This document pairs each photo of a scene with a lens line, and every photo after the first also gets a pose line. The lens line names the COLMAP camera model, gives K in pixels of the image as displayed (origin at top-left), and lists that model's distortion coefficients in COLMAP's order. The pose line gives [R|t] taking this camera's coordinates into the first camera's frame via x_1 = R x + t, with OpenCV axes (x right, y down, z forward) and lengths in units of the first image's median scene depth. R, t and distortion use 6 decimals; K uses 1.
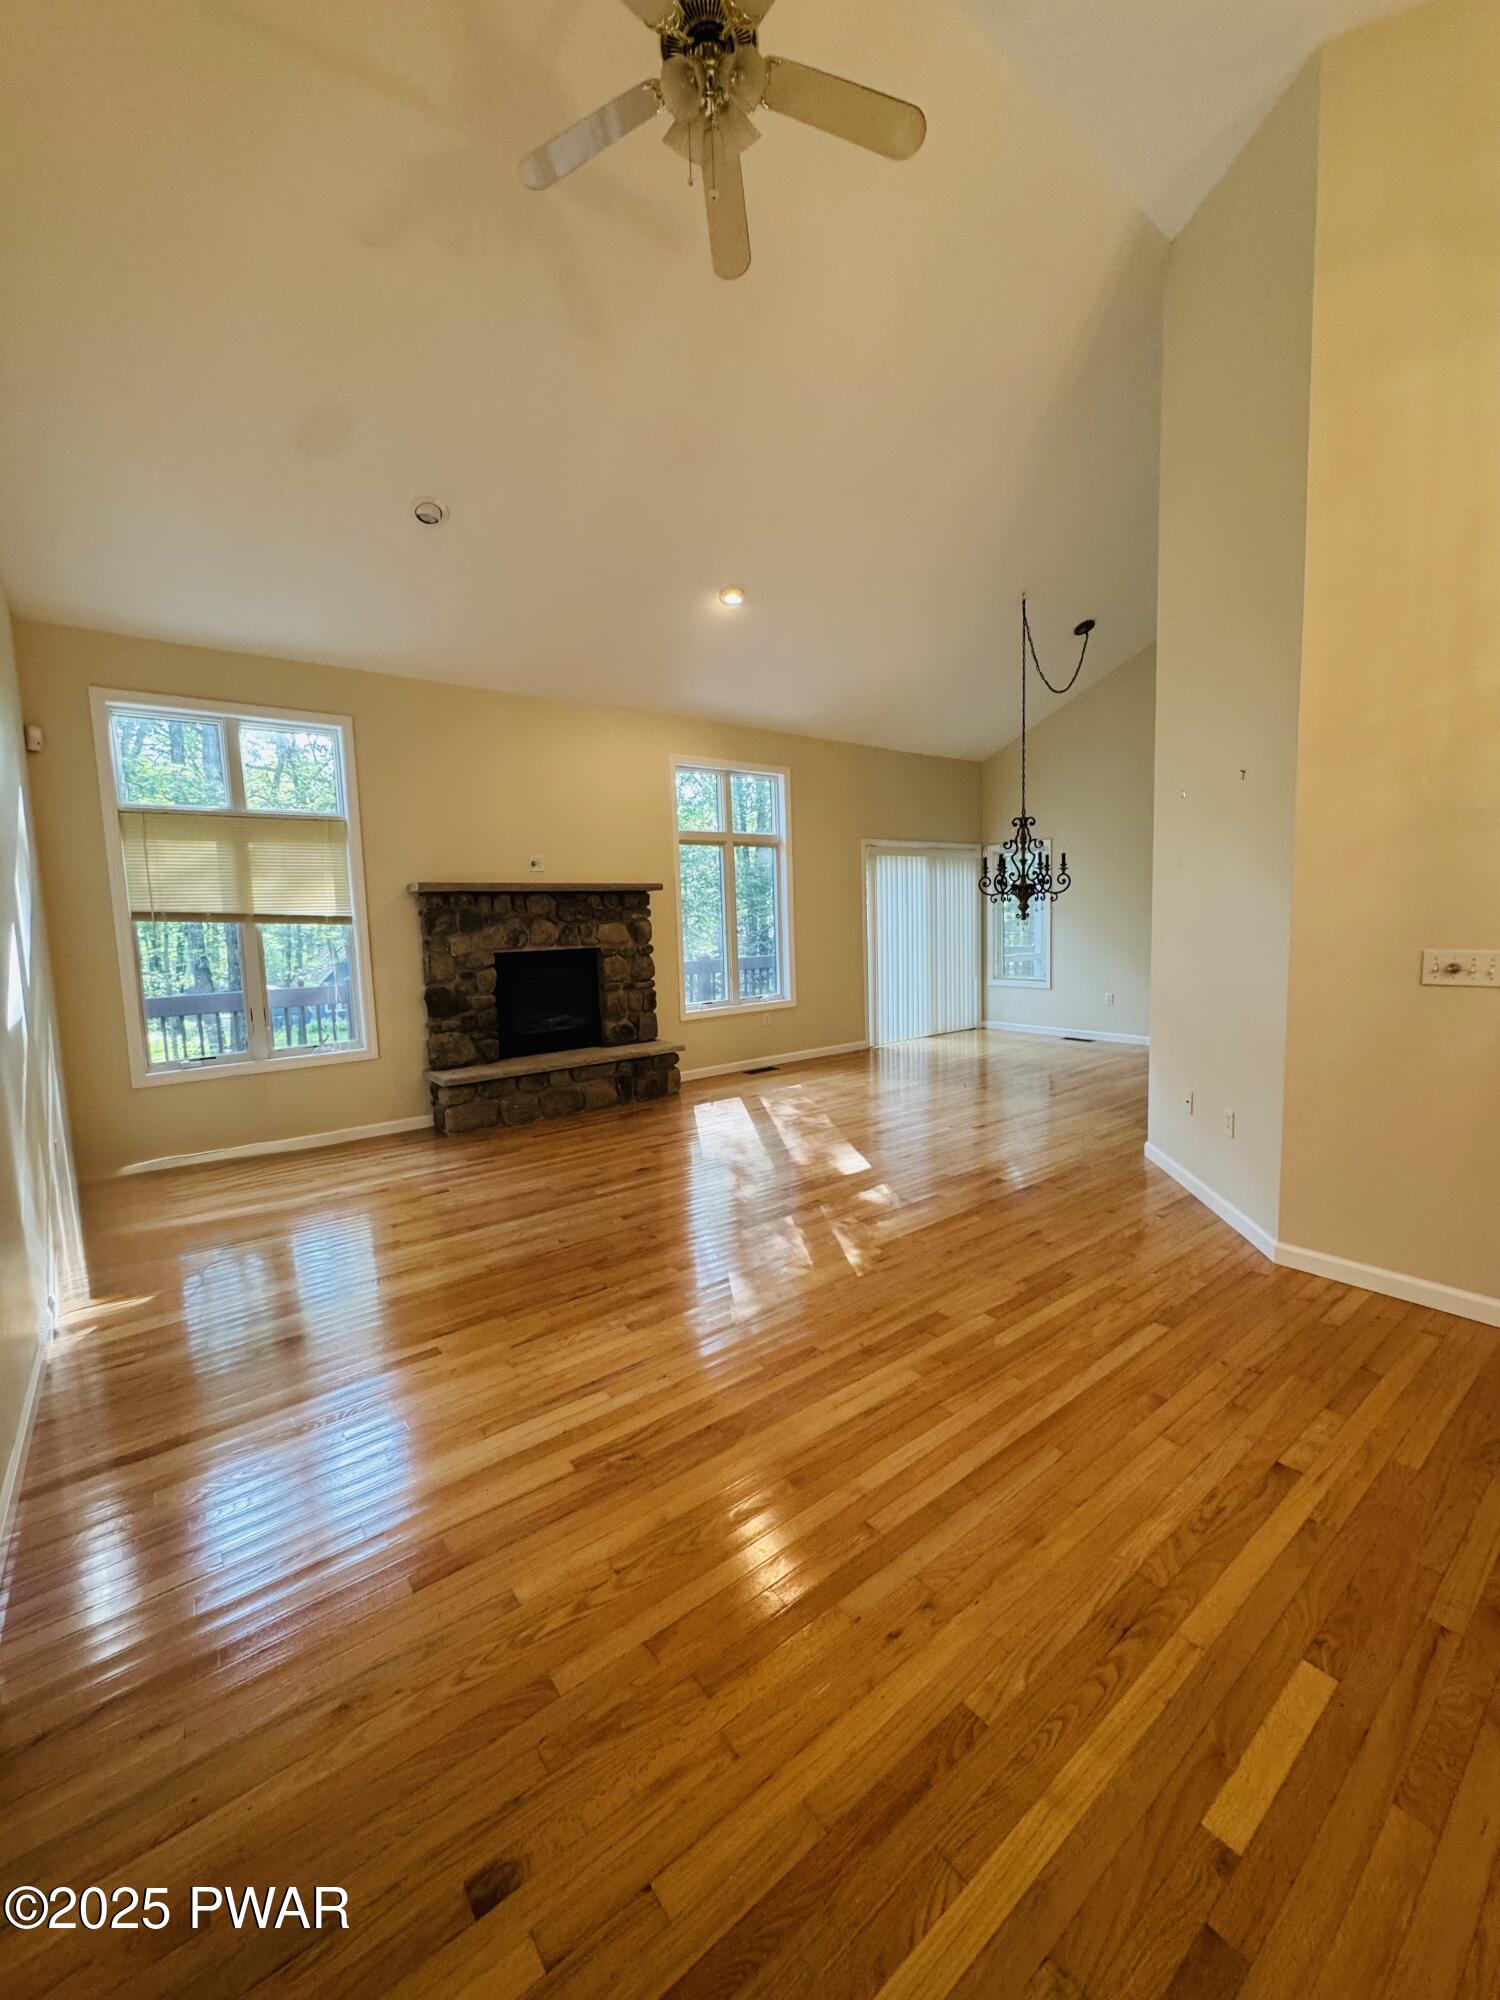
lens RADIAL K [[794.3, 0, 749.0], [0, 794.3, 997.2], [0, 0, 1]] dist [-0.003073, 0.000610]
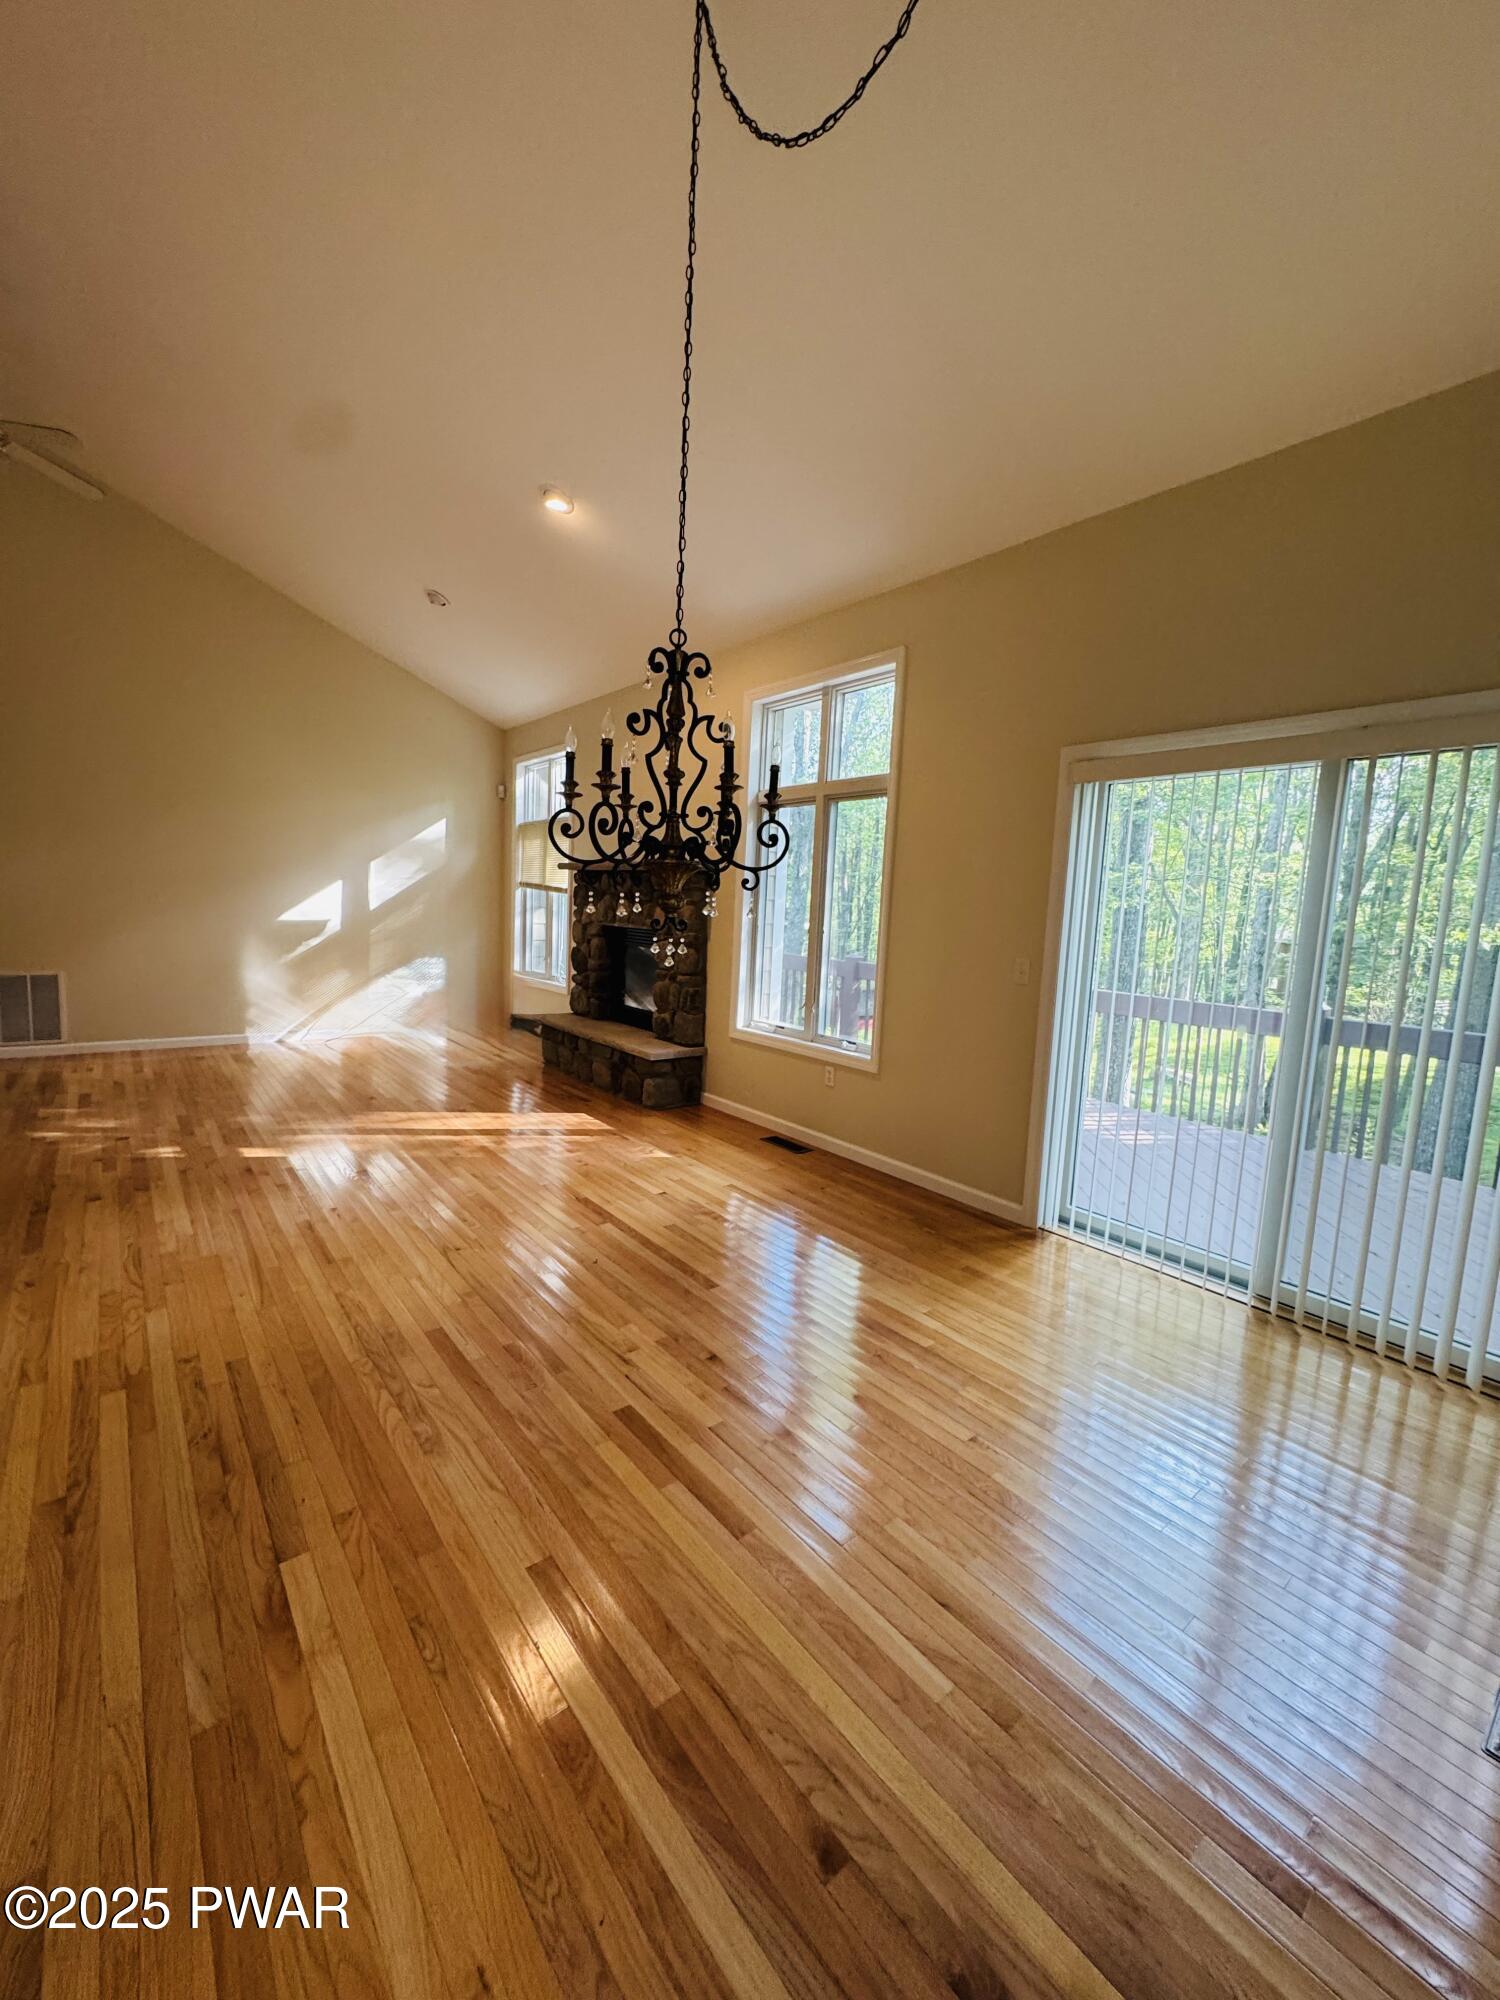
lens RADIAL K [[794.3, 0, 749.5], [0, 794.3, 996.6], [0, 0, 1]] dist [-0.003073, 0.000610]
pose [[0.020988, 0.145132, -0.989190, 1.602257], [-0.147166, 0.979078, 0.140526, -0.285466], [0.988889, 0.142626, 0.041907, 2.299445]]
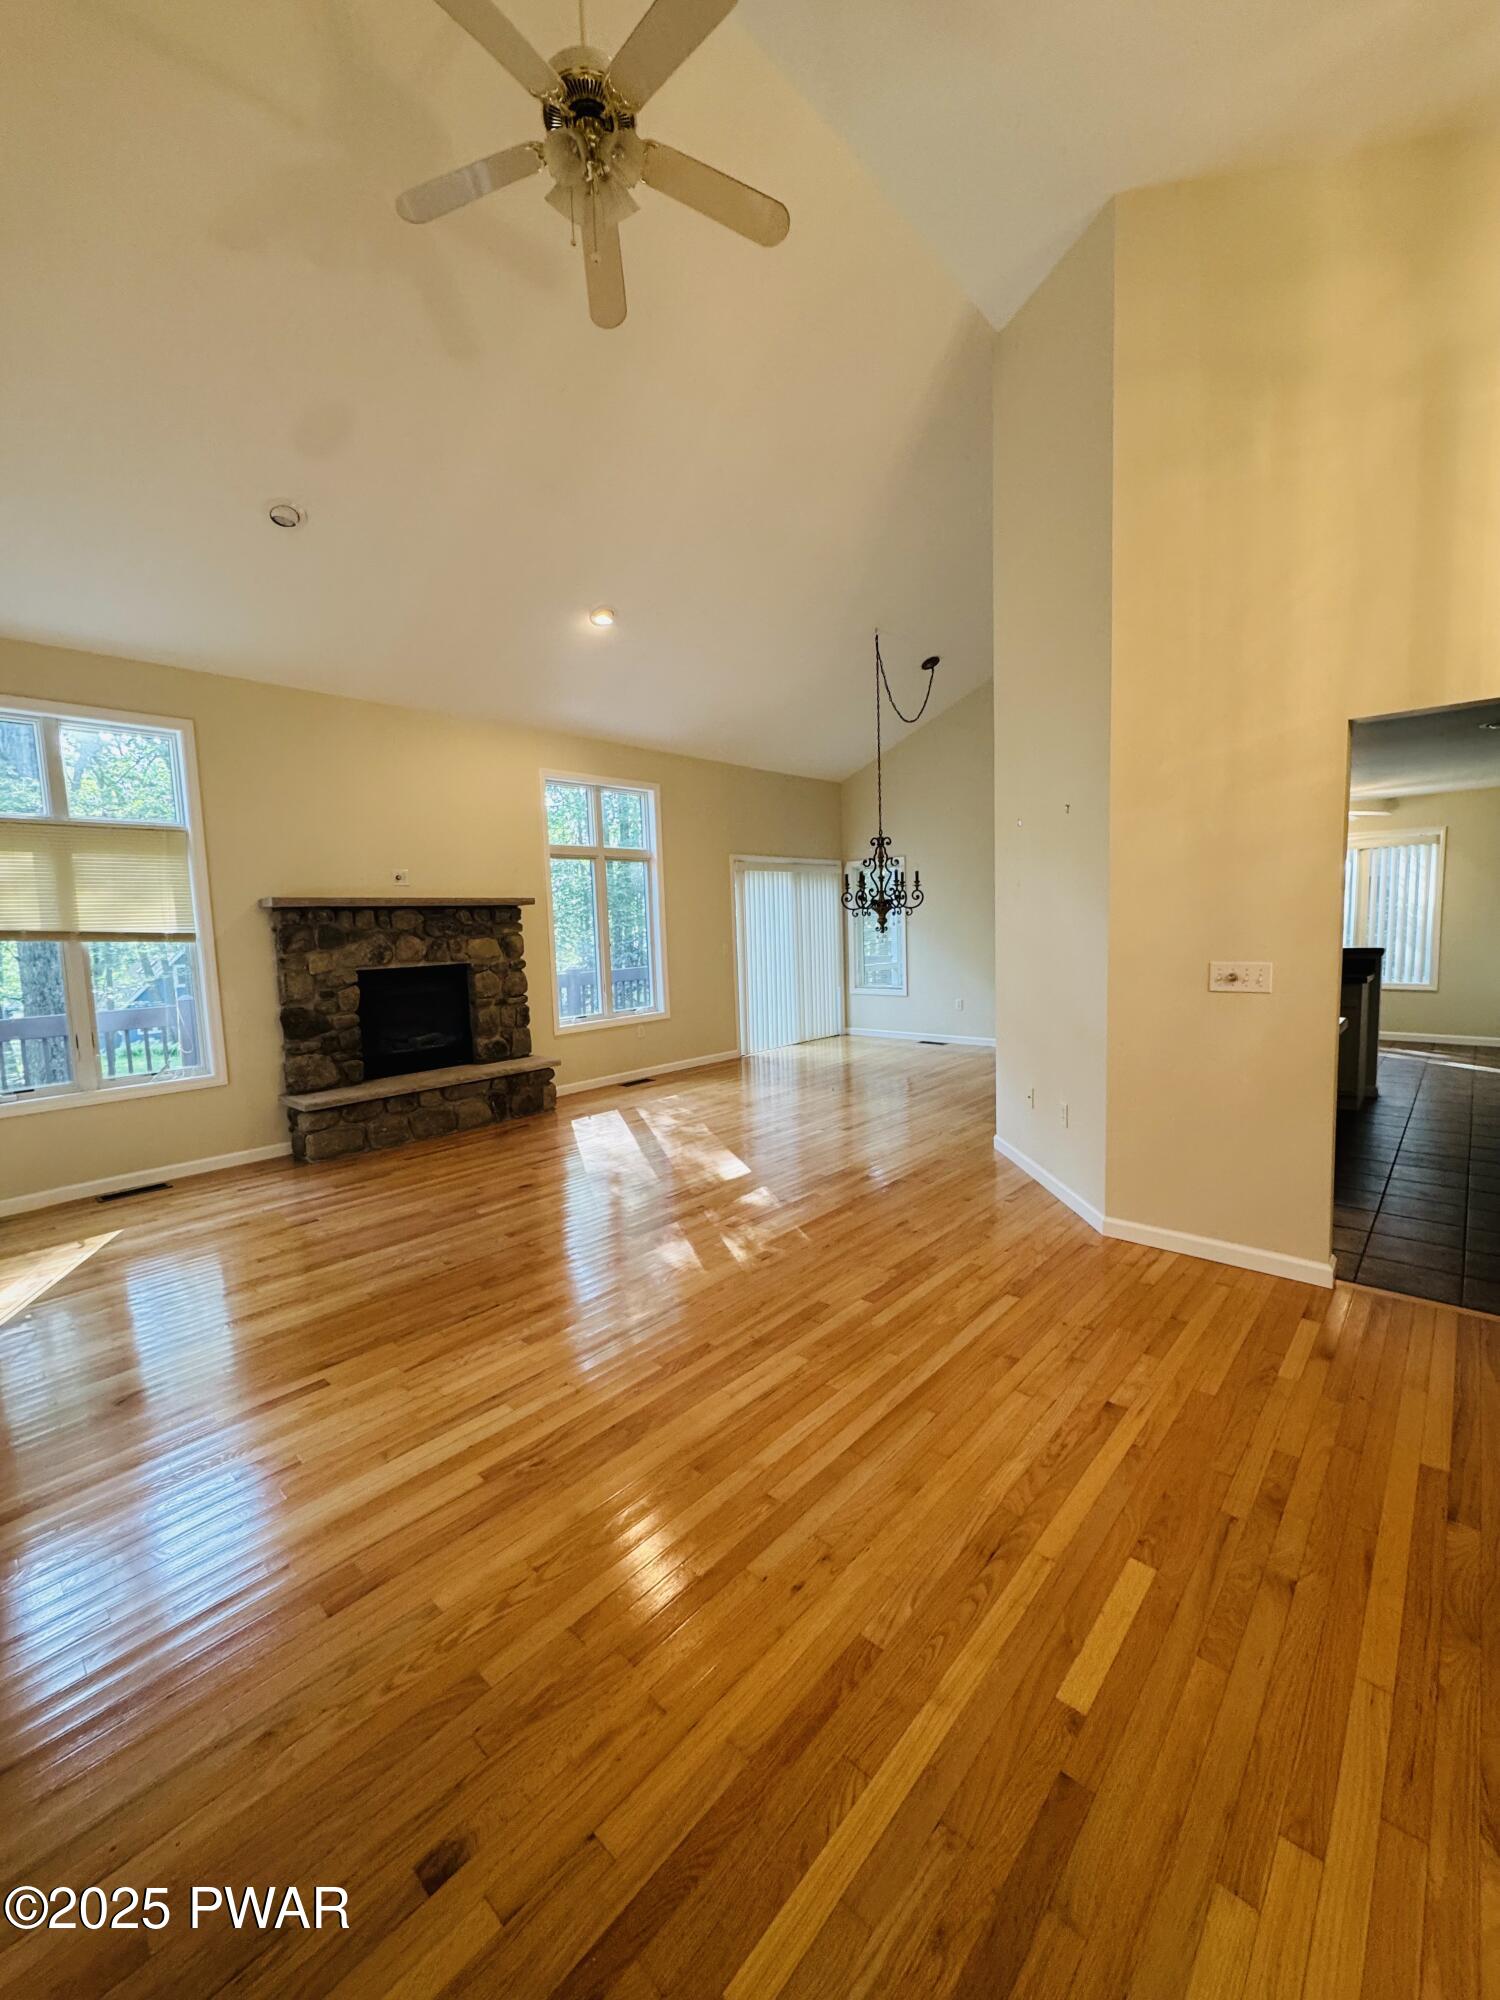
lens RADIAL K [[794.3, 0, 749.0], [0, 794.3, 998.5], [0, 0, 1]] dist [-0.003073, 0.000610]
pose [[0.985448, -0.018270, 0.168993, -0.031292], [0.019987, 0.999764, -0.008460, -0.008113], [-0.168798, 0.011715, 0.985581, -0.052188]]
